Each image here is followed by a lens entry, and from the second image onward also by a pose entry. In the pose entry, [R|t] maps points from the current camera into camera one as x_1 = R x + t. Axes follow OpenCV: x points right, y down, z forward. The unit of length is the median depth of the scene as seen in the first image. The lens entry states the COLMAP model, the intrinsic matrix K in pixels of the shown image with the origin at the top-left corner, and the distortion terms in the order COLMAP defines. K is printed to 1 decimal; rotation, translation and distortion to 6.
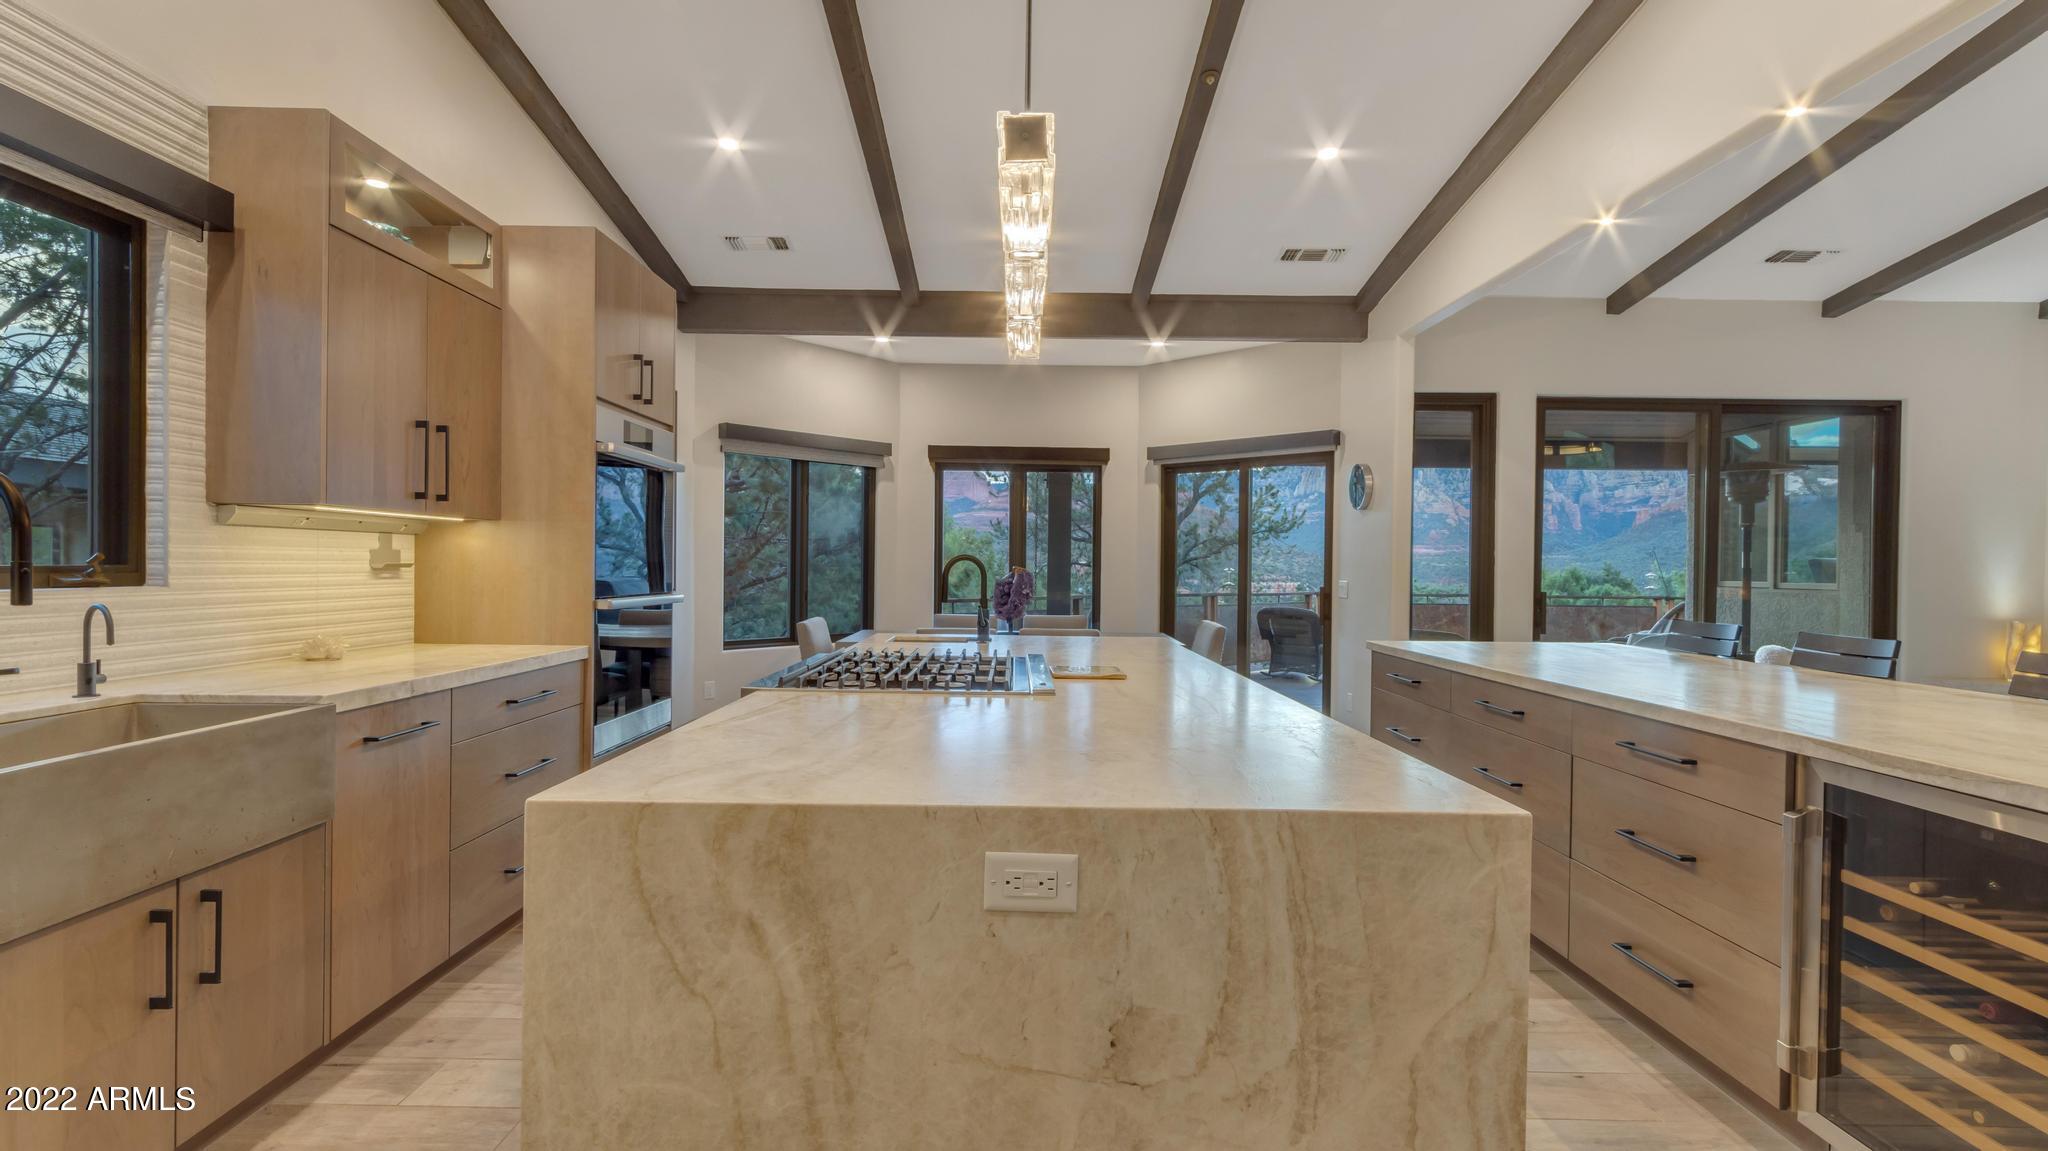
lens RADIAL K [[941.6, 0, 1018.3], [0, 941.6, 578.3], [0, 0, 1]] dist [0.002595, 0.000901]
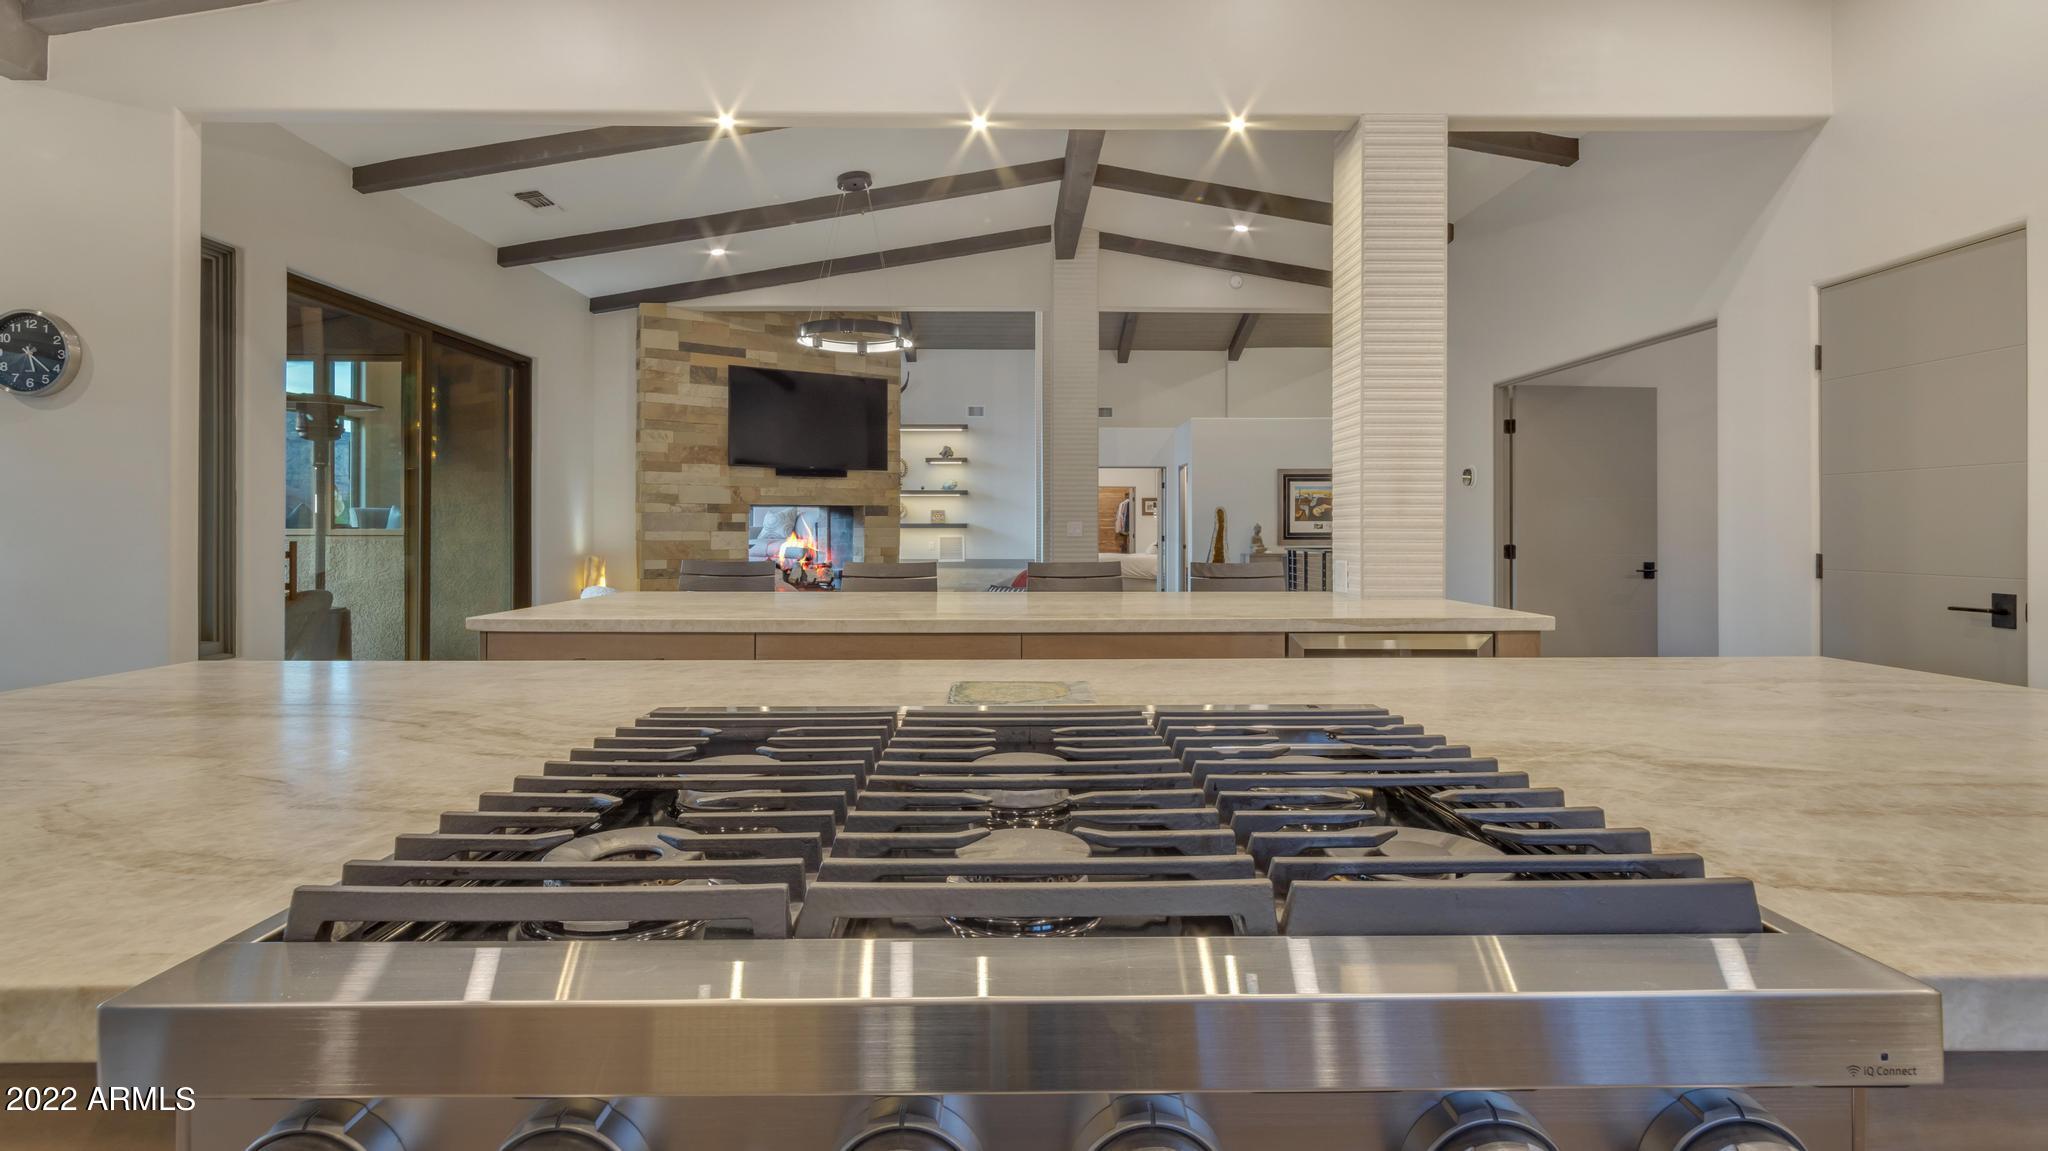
lens RADIAL K [[959.0, 0, 1020.0], [0, 959.0, 522.0], [0, 0, 1]] dist [-0.001642, -0.000516]
pose [[-0.010045, -0.004965, 0.999937, -0.604677], [0.013901, 0.999890, 0.005105, 0.010679], [-0.999853, 0.013952, -0.009975, 1.497189]]
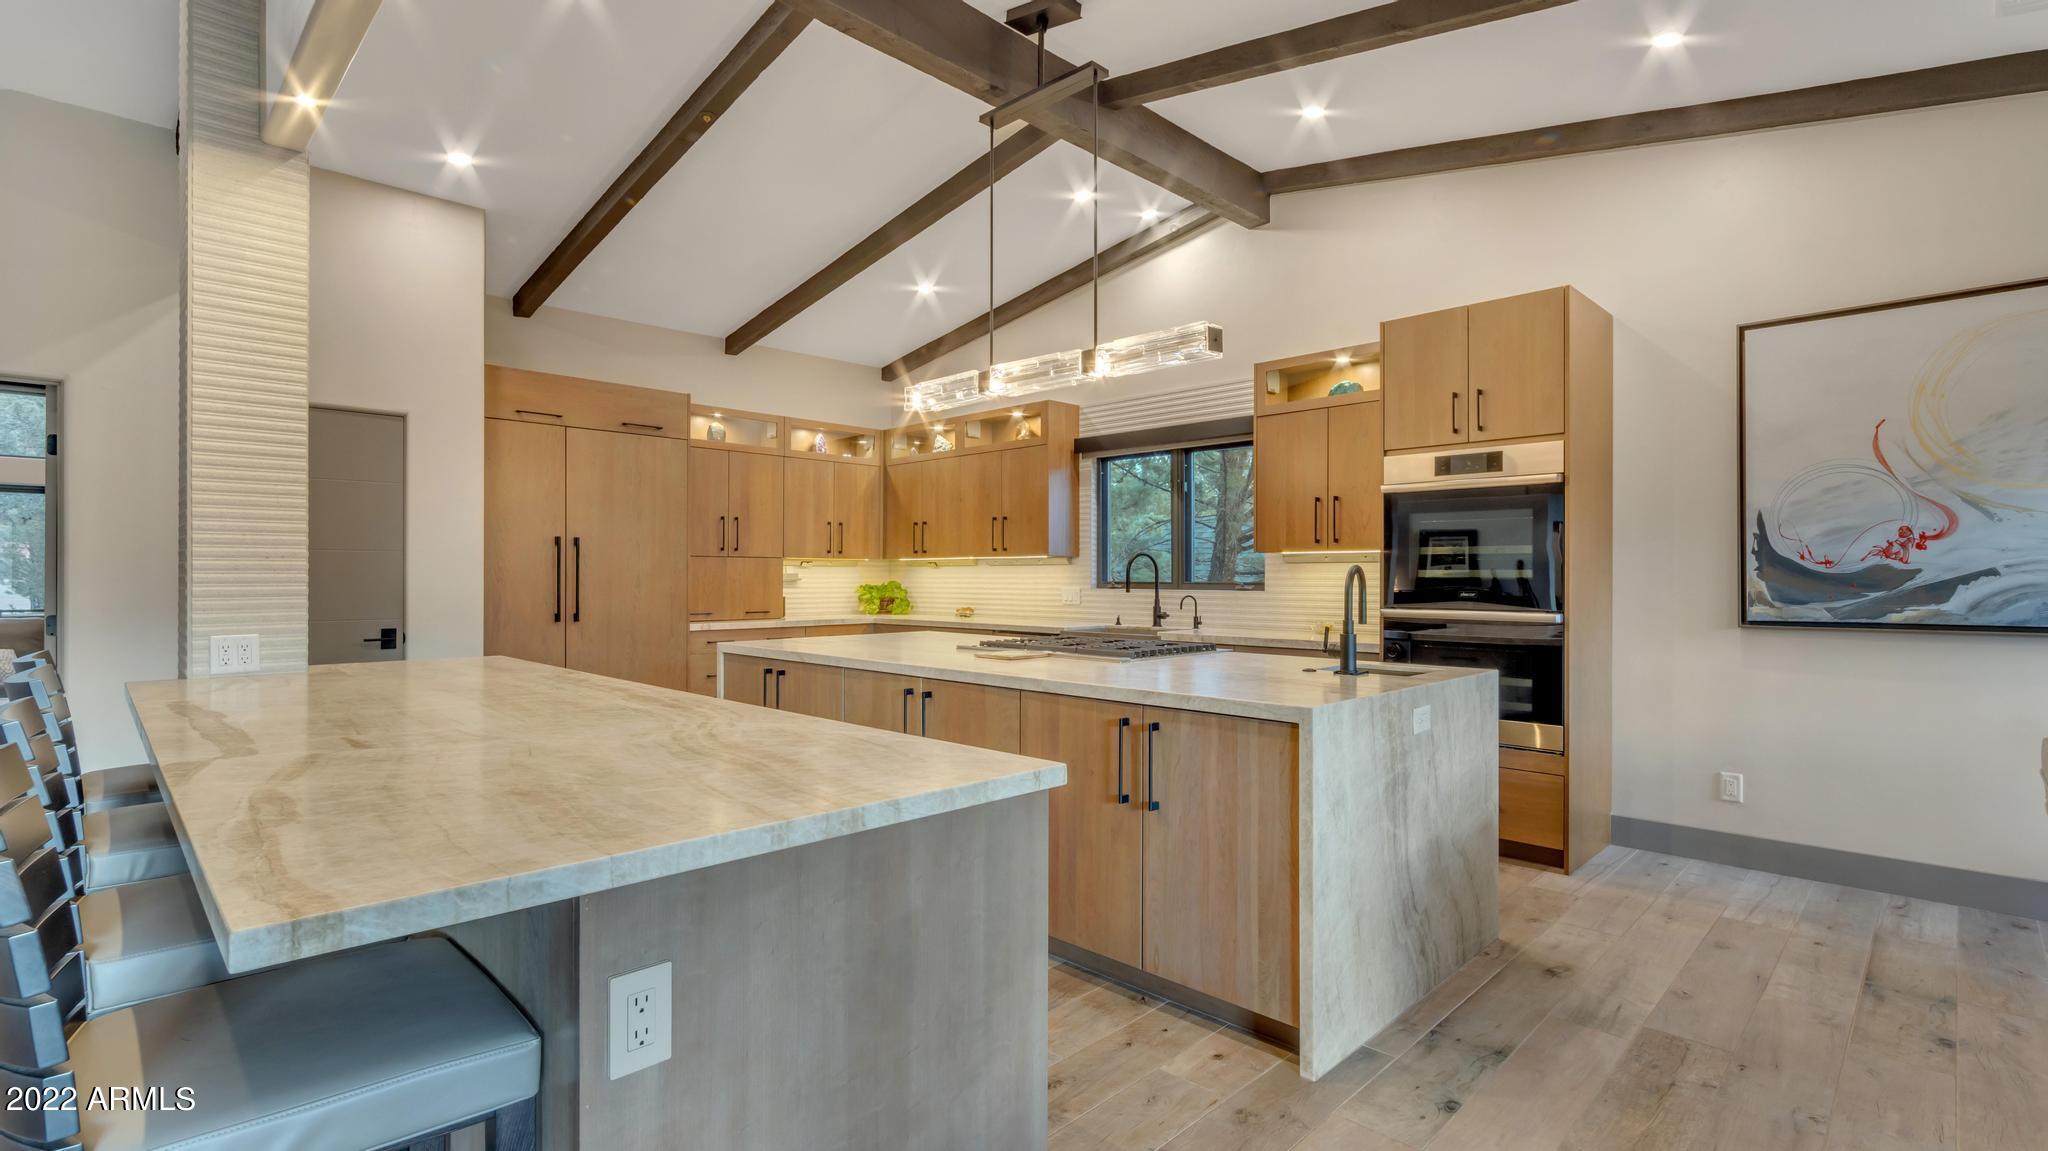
lens RADIAL K [[941.6, 0, 1018.3], [0, 941.6, 578.3], [0, 0, 1]] dist [0.002595, 0.000901]
pose [[-0.709420, -0.012887, -0.704668, 1.515284], [-0.020548, 0.999786, 0.002403, -0.021318], [0.704486, 0.016184, -0.709533, 2.915812]]
